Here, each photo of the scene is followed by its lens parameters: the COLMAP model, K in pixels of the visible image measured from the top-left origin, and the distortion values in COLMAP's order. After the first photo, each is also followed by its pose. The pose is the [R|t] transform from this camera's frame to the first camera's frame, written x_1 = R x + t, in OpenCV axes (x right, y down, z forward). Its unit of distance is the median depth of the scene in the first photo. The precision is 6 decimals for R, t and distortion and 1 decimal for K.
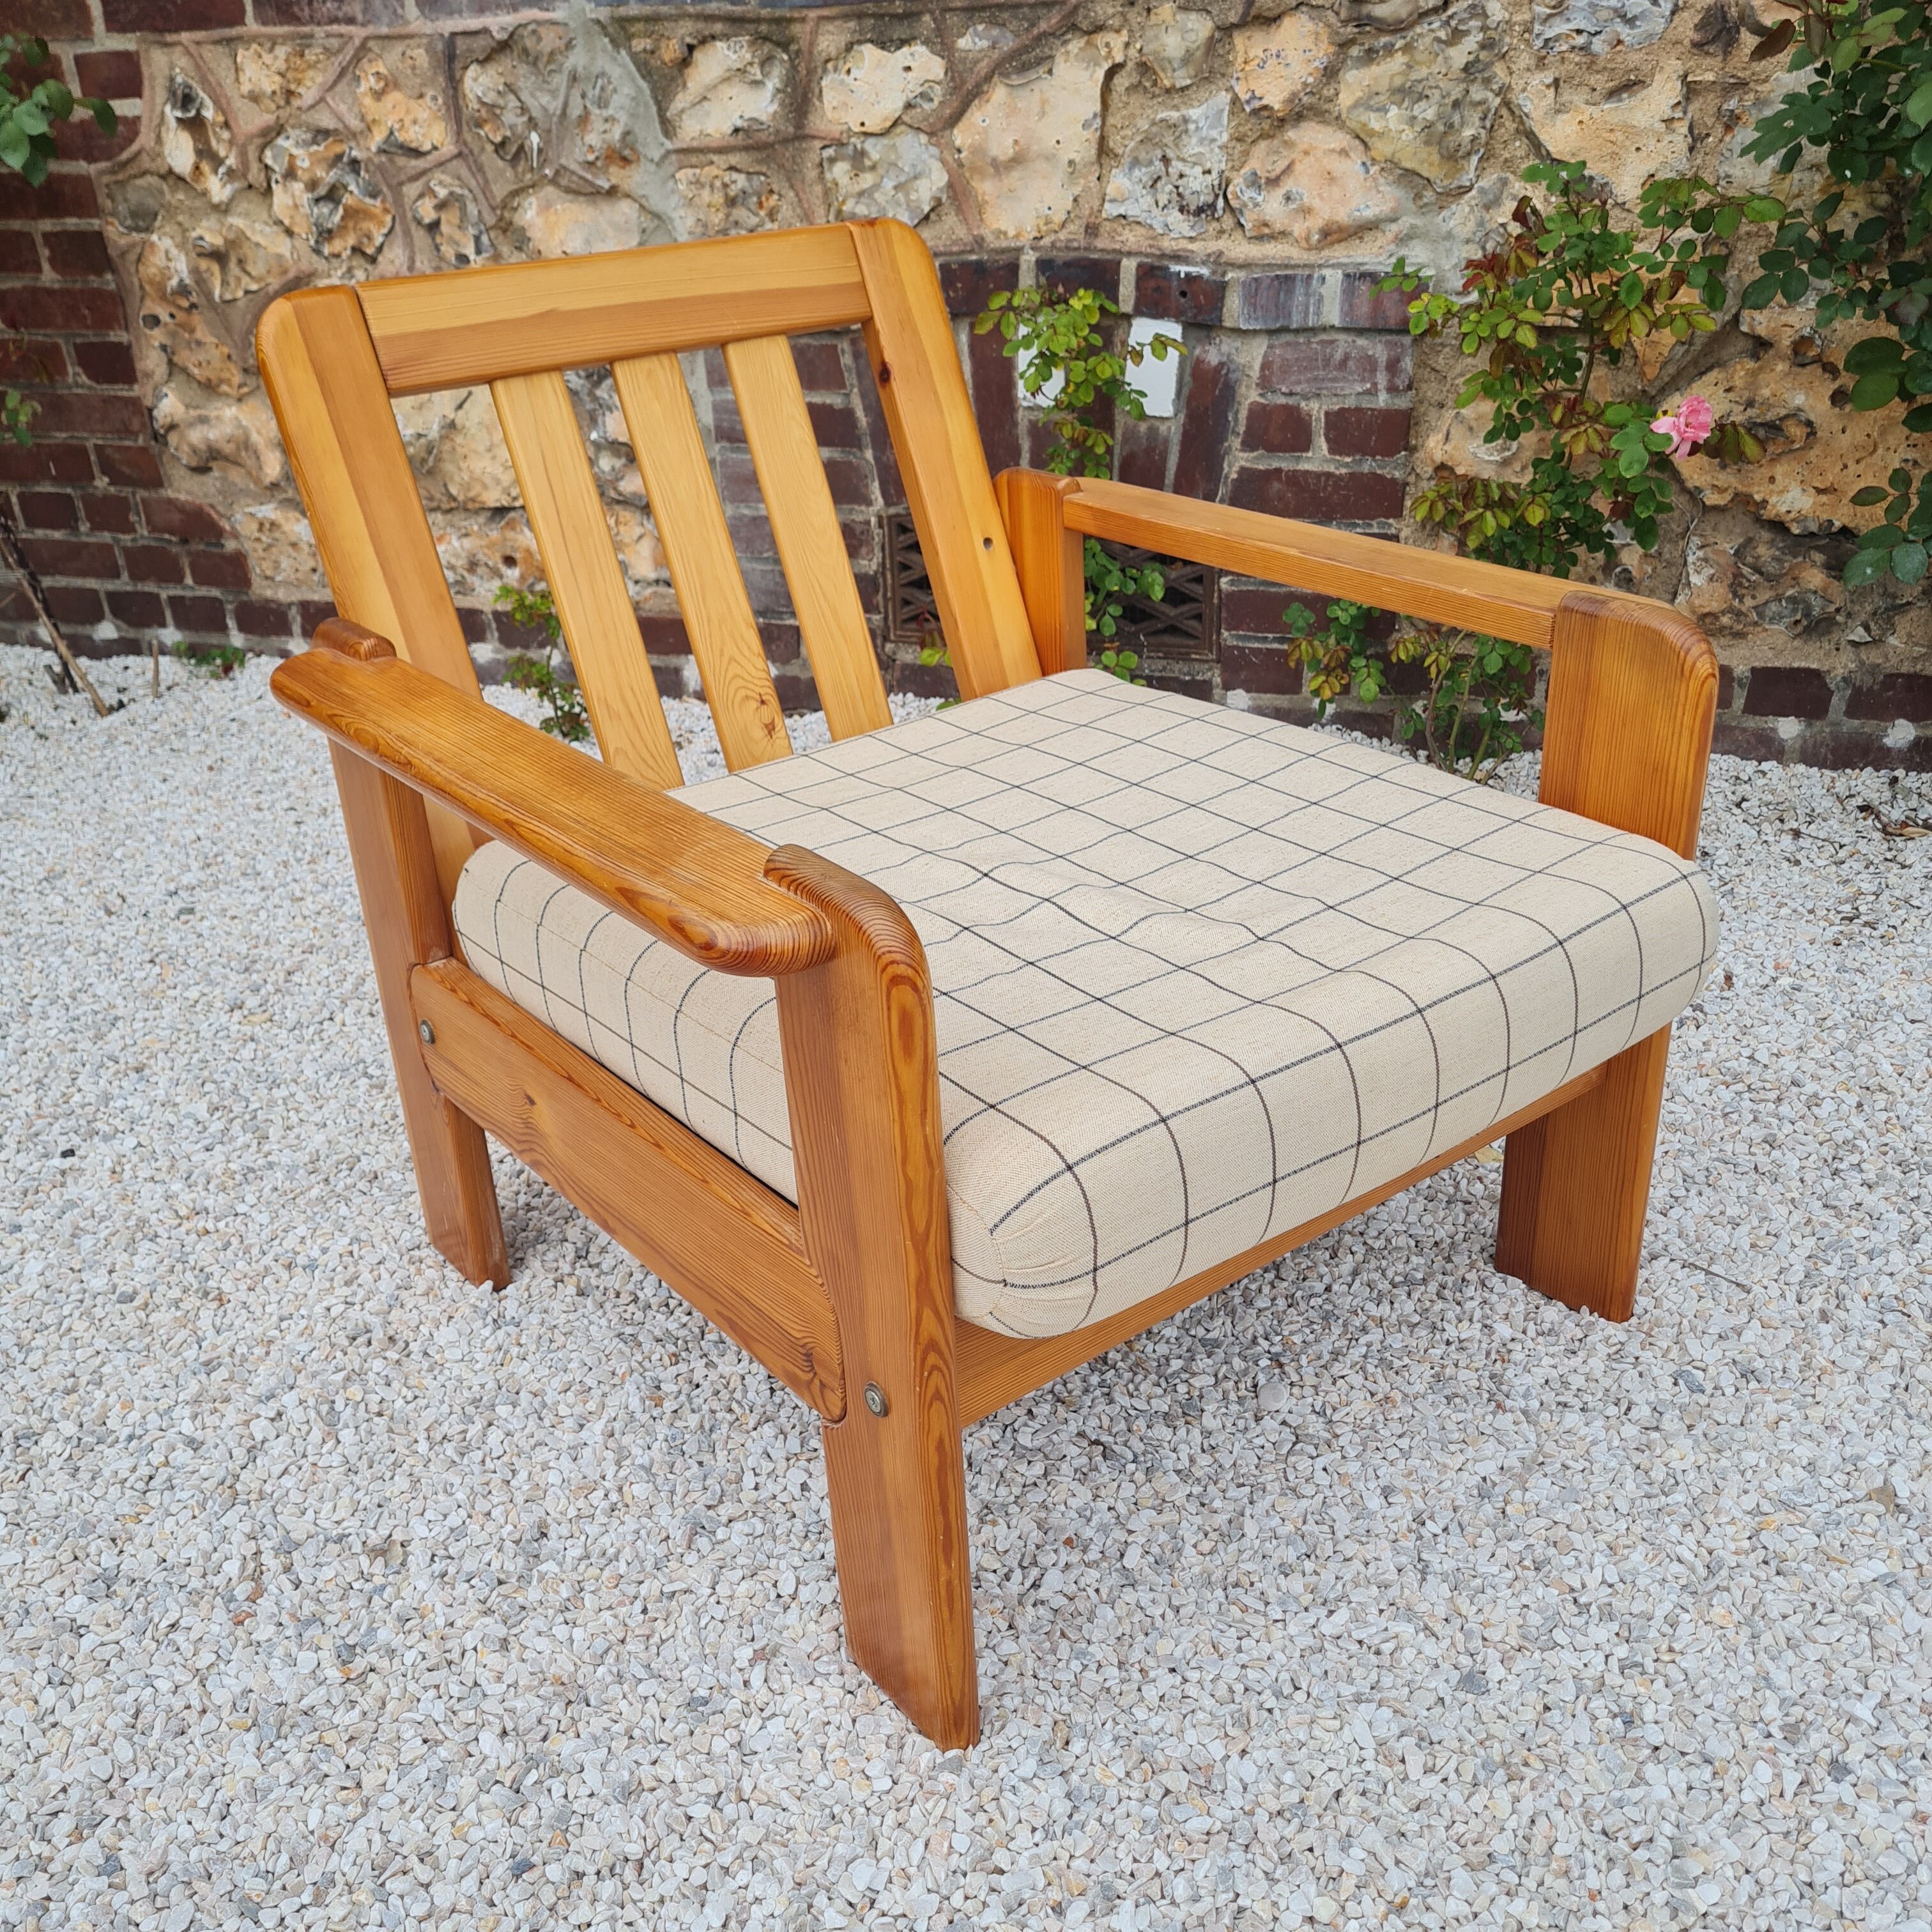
lens RADIAL K [[1975.1, 0, 946.2], [0, 1975.1, 978.8], [0, 0, 1]] dist [0.029241, 0.000000]
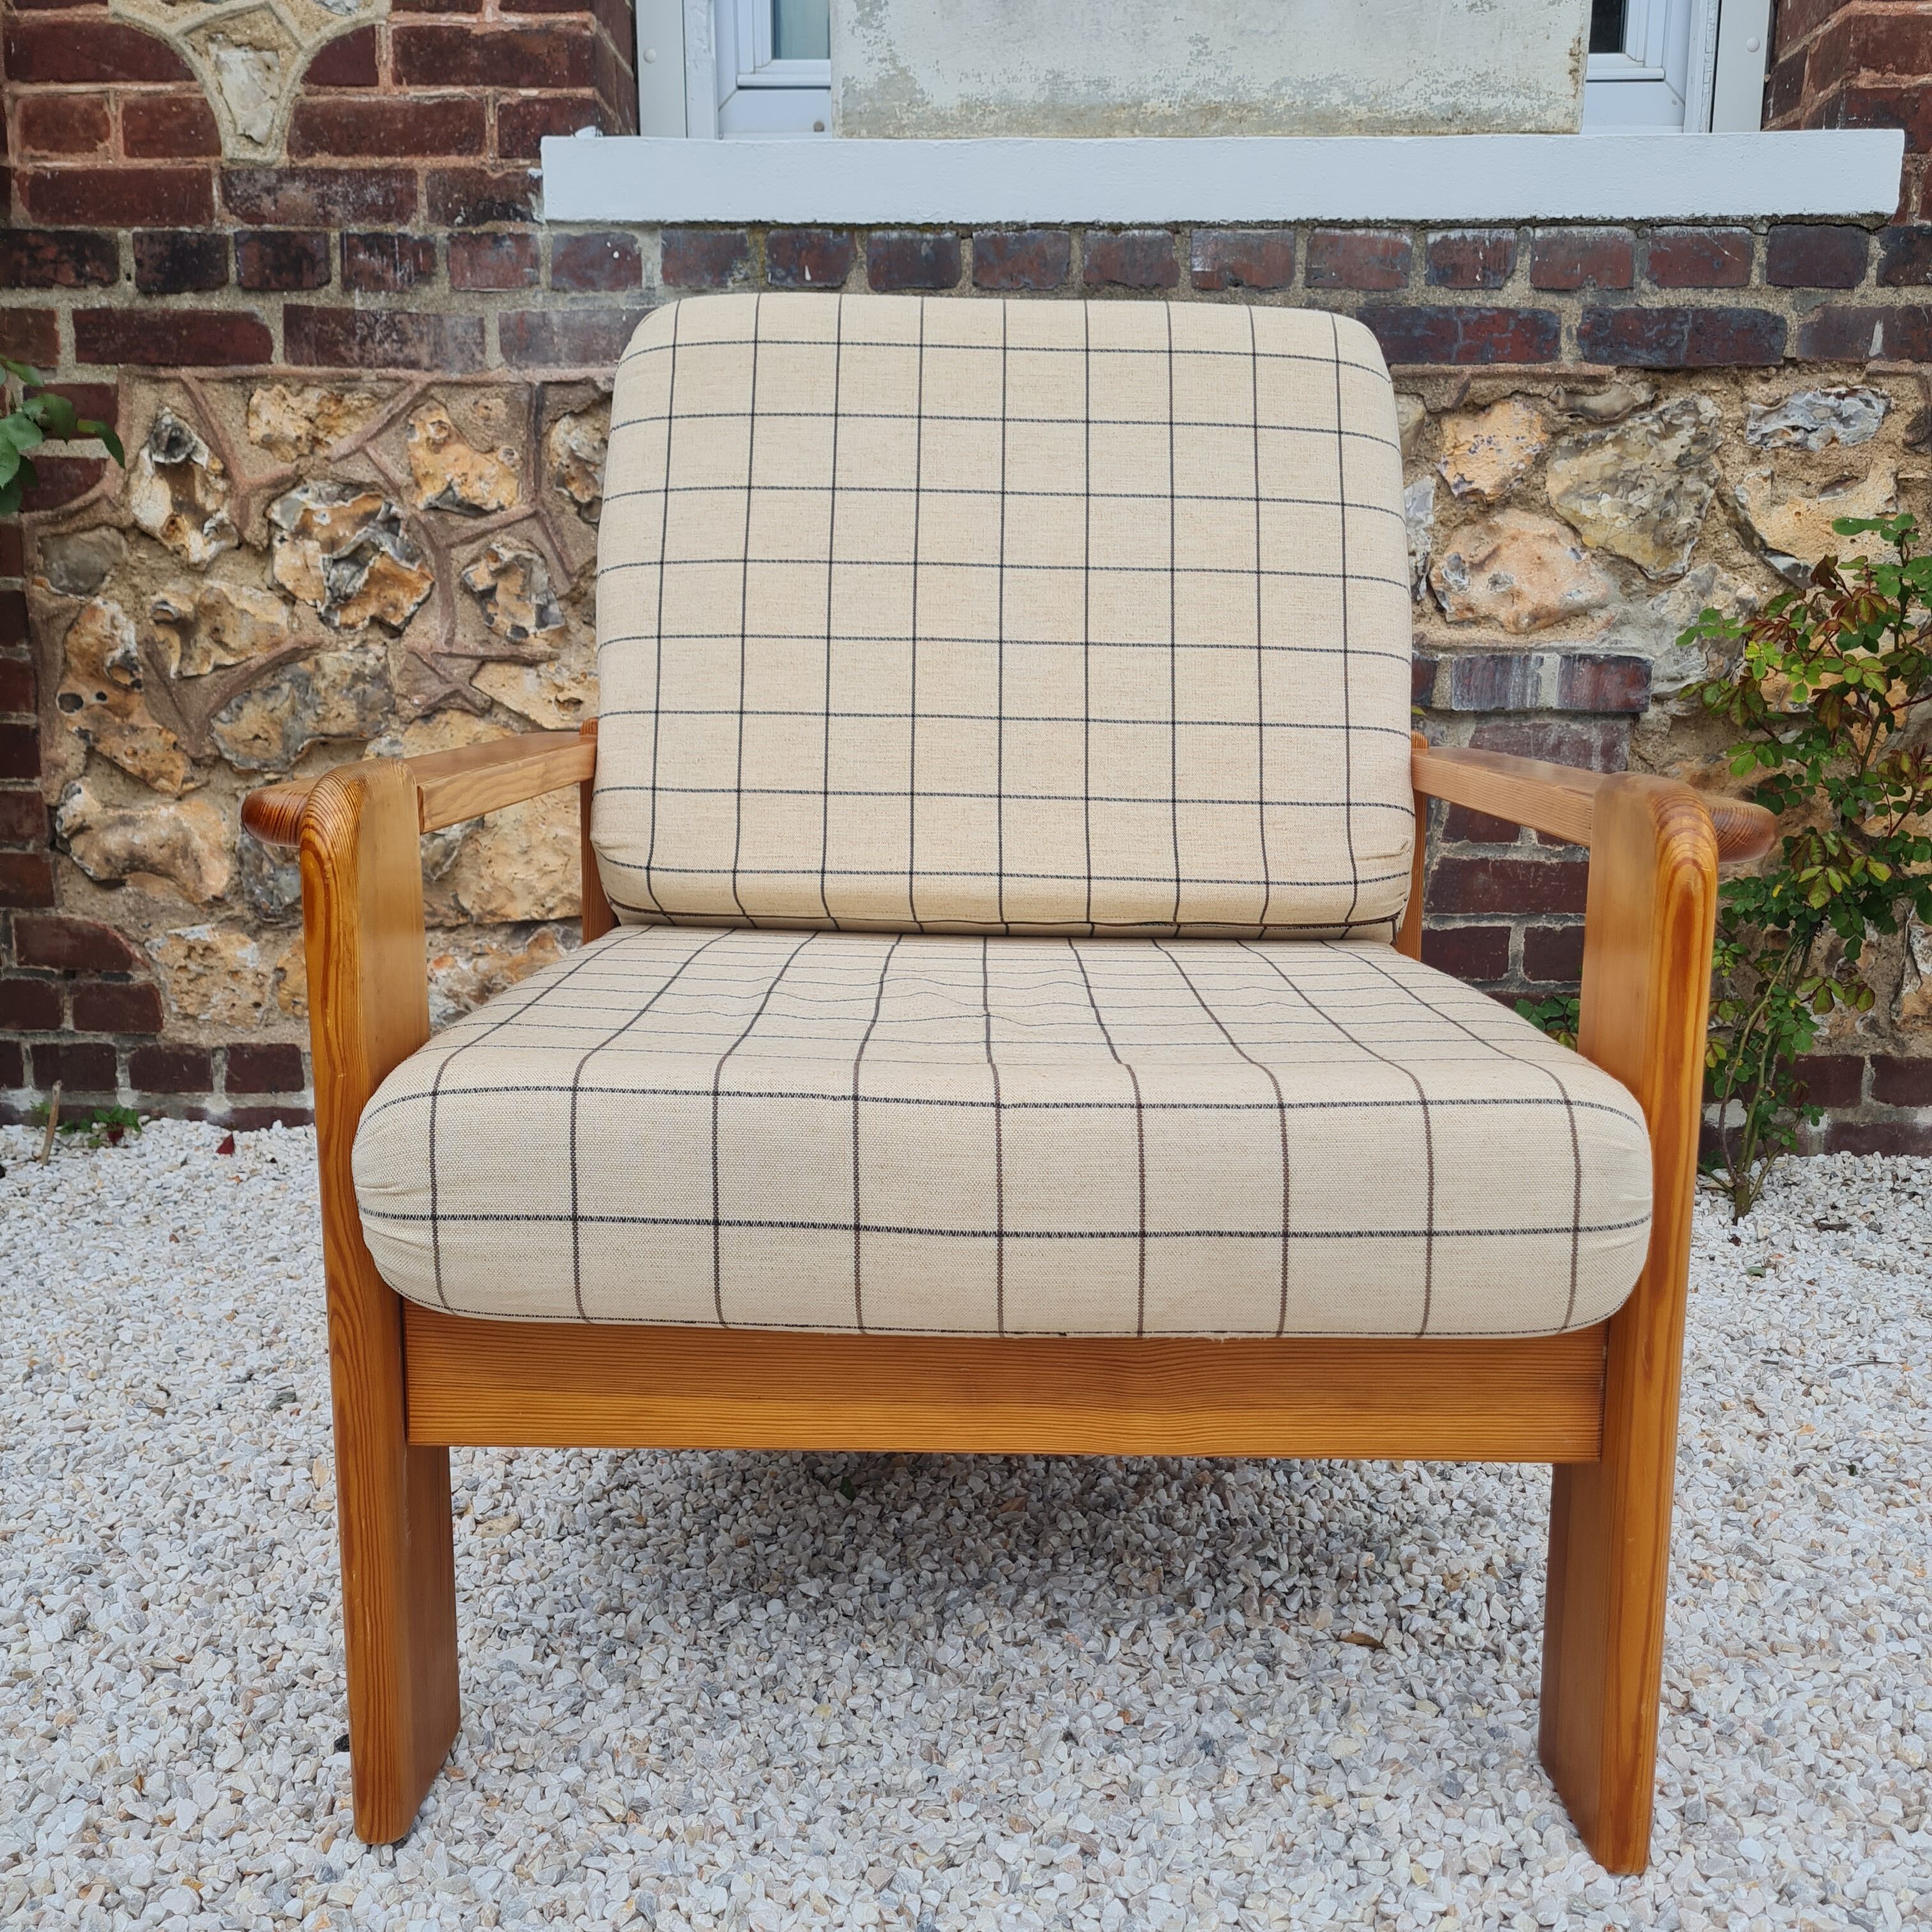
lens RADIAL K [[1975.1, 0, 985.2], [0, 1975.1, 985.9], [0, 0, 1]] dist [0.029241, 0.000000]
pose [[0.961250, 0.000860, 0.275678, -0.328574], [0.079943, 0.956157, -0.281732, 0.041519], [-0.263833, 0.292853, 0.919037, 0.248387]]
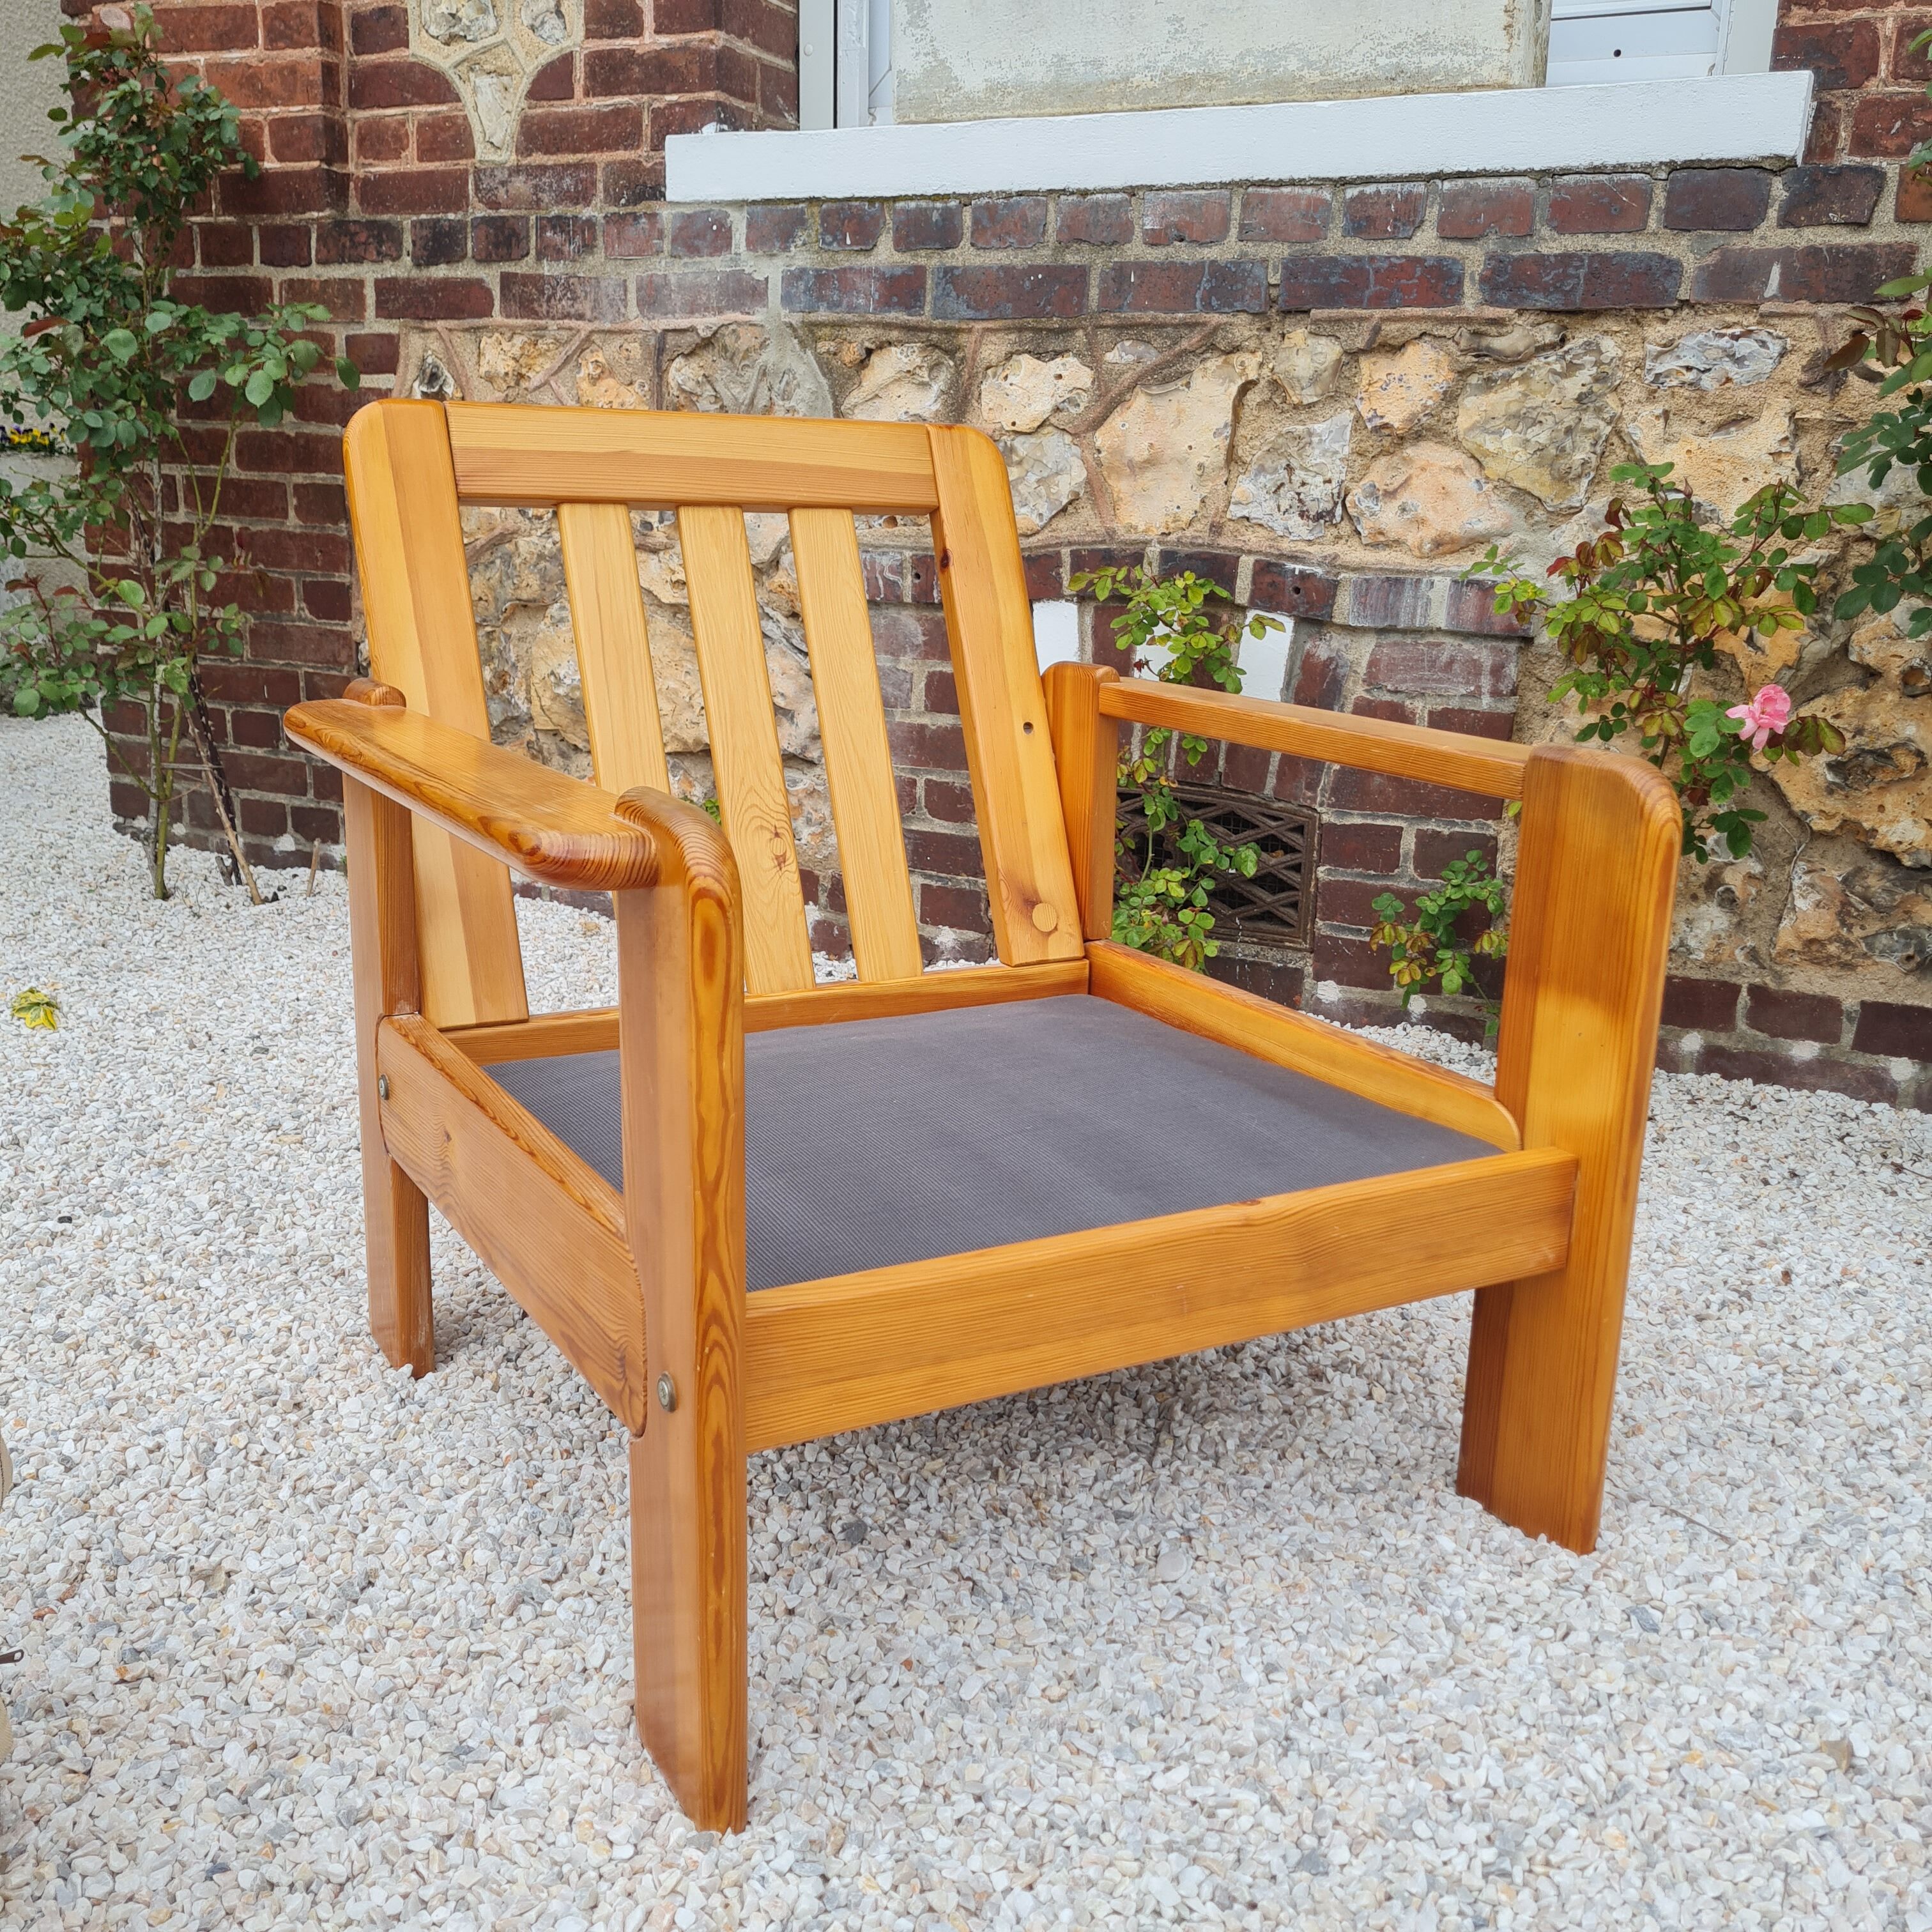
lens RADIAL K [[1975.1, 0, 938.1], [0, 1975.1, 963.8], [0, 0, 1]] dist [0.029241, 0.000000]
pose [[0.986272, 0.106478, -0.126217, 0.088441], [-0.131766, 0.968152, -0.212886, 0.092331], [0.099529, 0.226594, 0.968891, 0.022372]]
